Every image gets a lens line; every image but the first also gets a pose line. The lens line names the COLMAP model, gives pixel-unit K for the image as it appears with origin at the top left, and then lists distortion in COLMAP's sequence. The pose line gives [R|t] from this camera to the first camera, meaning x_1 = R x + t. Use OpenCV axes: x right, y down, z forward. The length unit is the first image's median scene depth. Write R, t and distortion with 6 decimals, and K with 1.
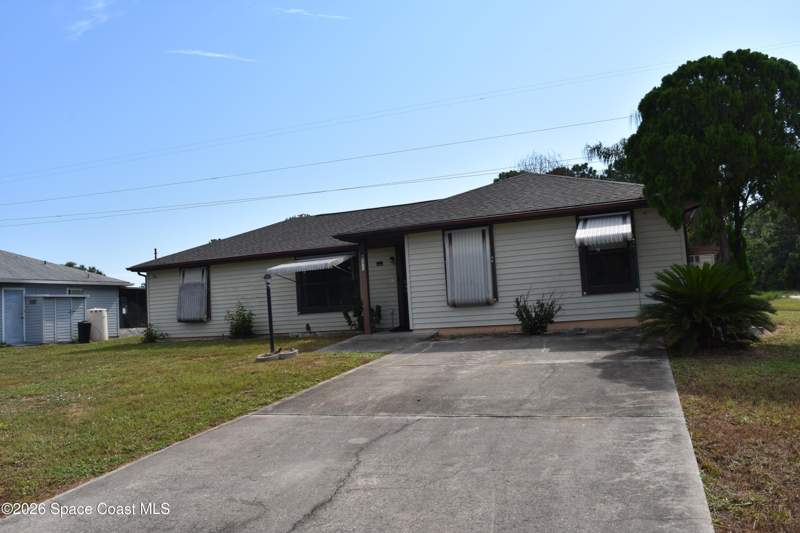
lens RADIAL K [[605.6, 0, 400.0], [0, 605.6, 266.5], [0, 0, 1]] dist [-0.006325, -0.003277]
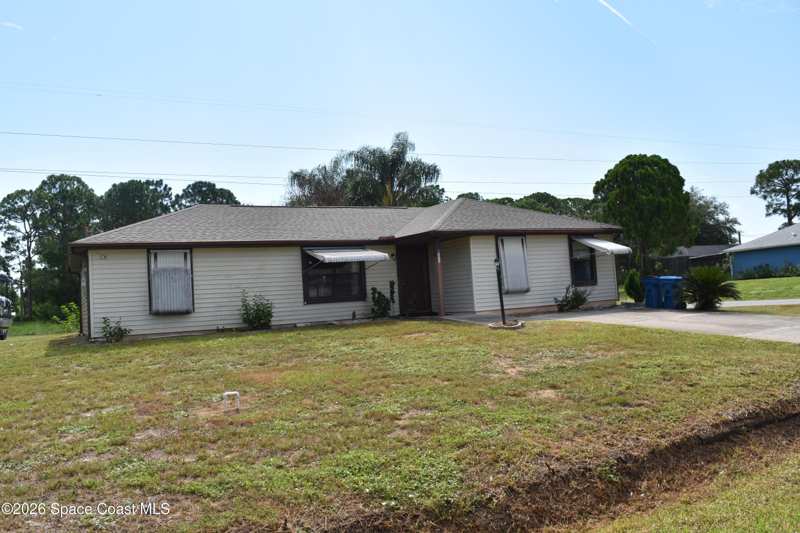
lens RADIAL K [[605.6, 0, 400.0], [0, 605.6, 266.5], [0, 0, 1]] dist [-0.006325, -0.003277]
pose [[0.667370, 0.058908, 0.742393, -0.799494], [-0.029895, 0.998182, -0.052330, 0.063226], [-0.744126, 0.012730, 0.667918, 0.211127]]
